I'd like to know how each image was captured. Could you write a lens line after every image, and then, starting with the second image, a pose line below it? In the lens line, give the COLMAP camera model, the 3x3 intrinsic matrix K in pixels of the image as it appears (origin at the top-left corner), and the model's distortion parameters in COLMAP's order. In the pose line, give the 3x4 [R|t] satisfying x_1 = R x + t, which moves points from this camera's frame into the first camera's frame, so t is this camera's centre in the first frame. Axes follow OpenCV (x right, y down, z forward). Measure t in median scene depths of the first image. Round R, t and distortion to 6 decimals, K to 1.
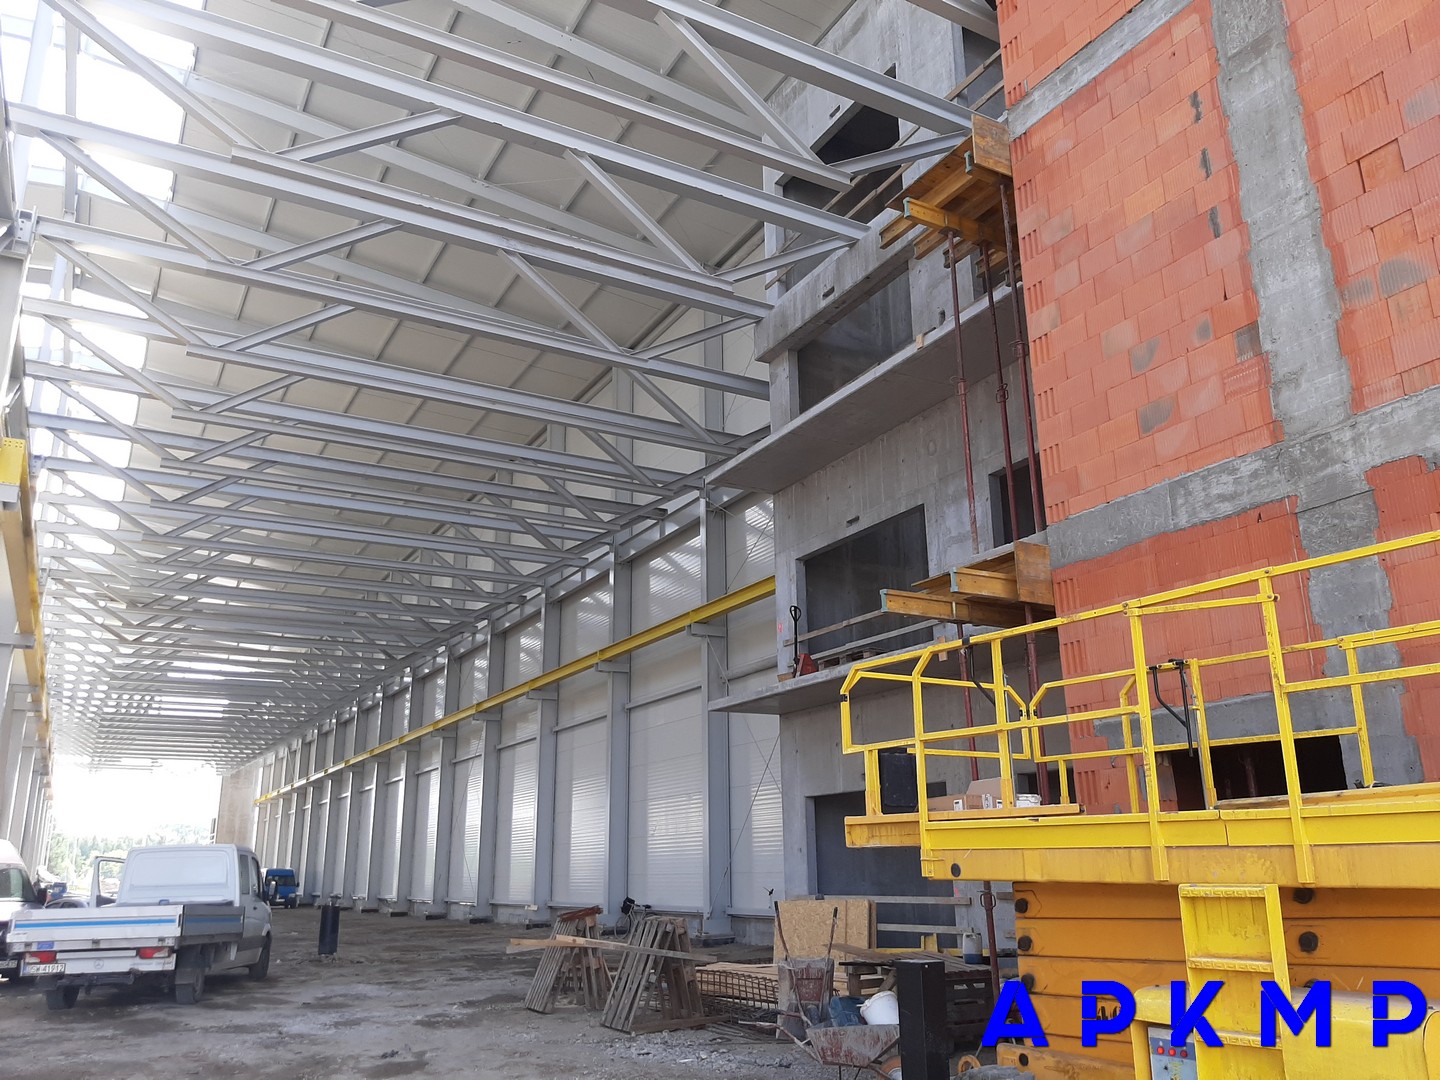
lens RADIAL K [[1118.7, 0, 720.0], [0, 1118.7, 540.0], [0, 0, 1]] dist [0.084067, -0.159698]
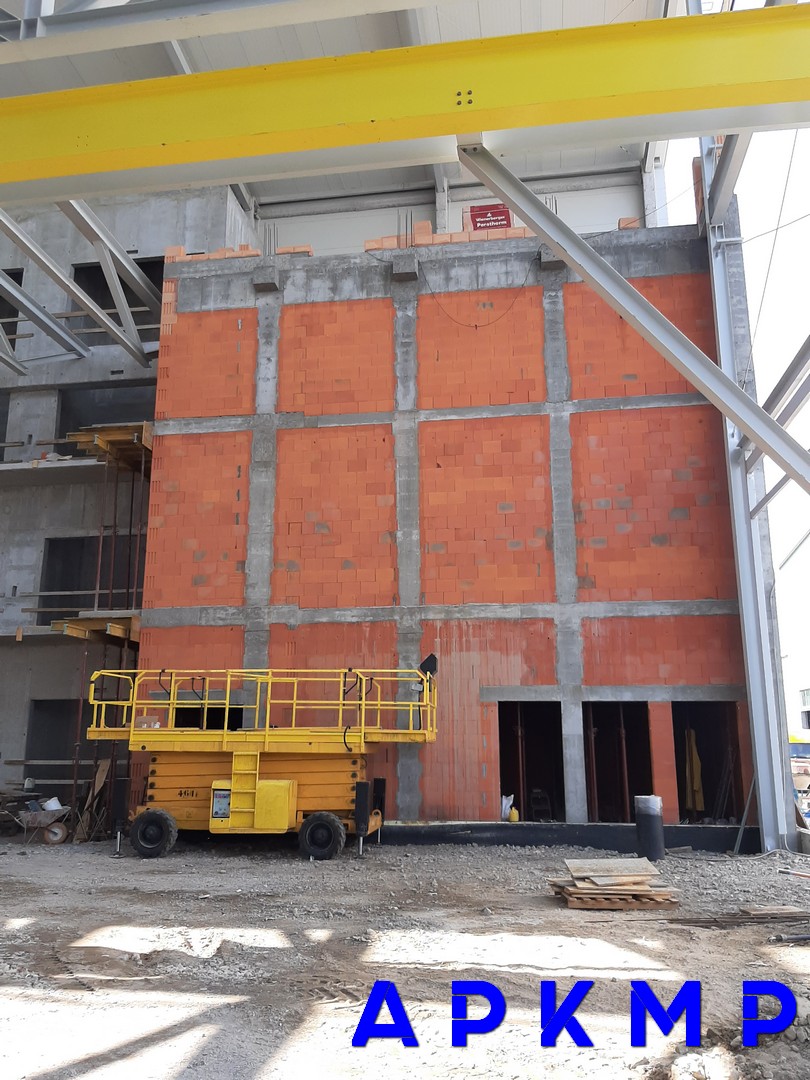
lens RADIAL K [[886.3, 0, 405.0], [0, 886.3, 540.0], [0, 0, 1]] dist [0.155656, -0.447574]
pose [[0.614316, 0.189432, 0.765984, -1.019706], [-0.229183, 0.971741, -0.056512, -0.207949], [-0.755043, -0.140834, 0.640371, -0.754900]]
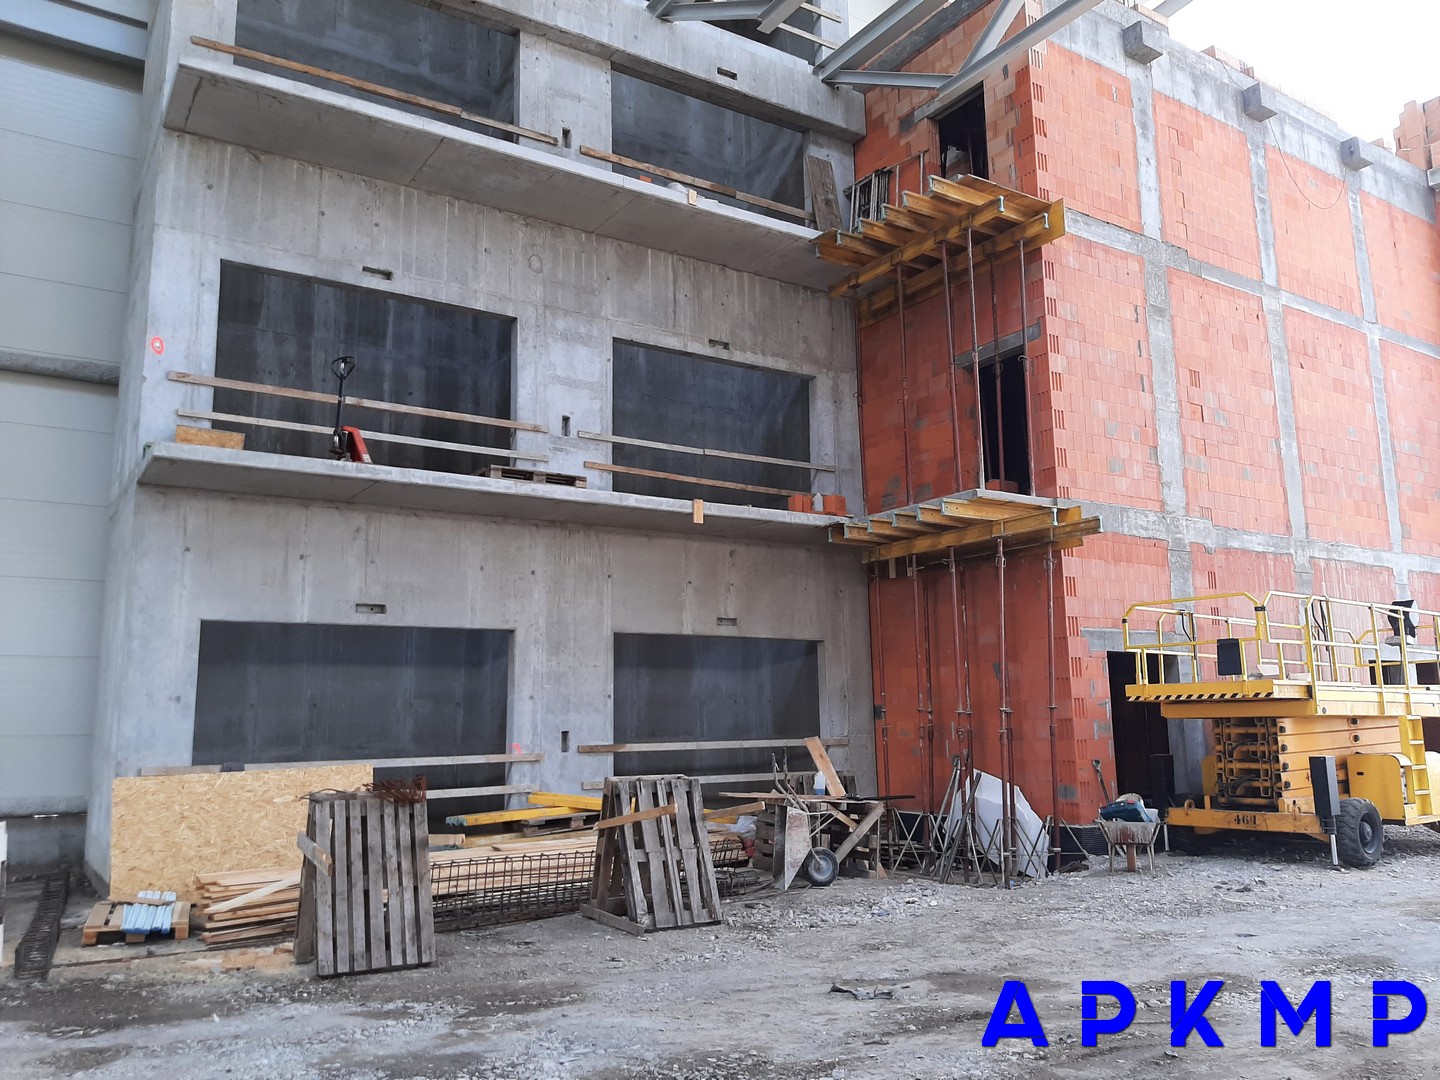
lens RADIAL K [[1118.7, 0, 720.0], [0, 1118.7, 540.0], [0, 0, 1]] dist [0.084067, -0.159698]
pose [[-0.071472, 0.180021, 0.981063, -1.364327], [-0.263679, 0.945178, -0.192646, 0.535608], [-0.961959, -0.272455, -0.020086, 1.708914]]
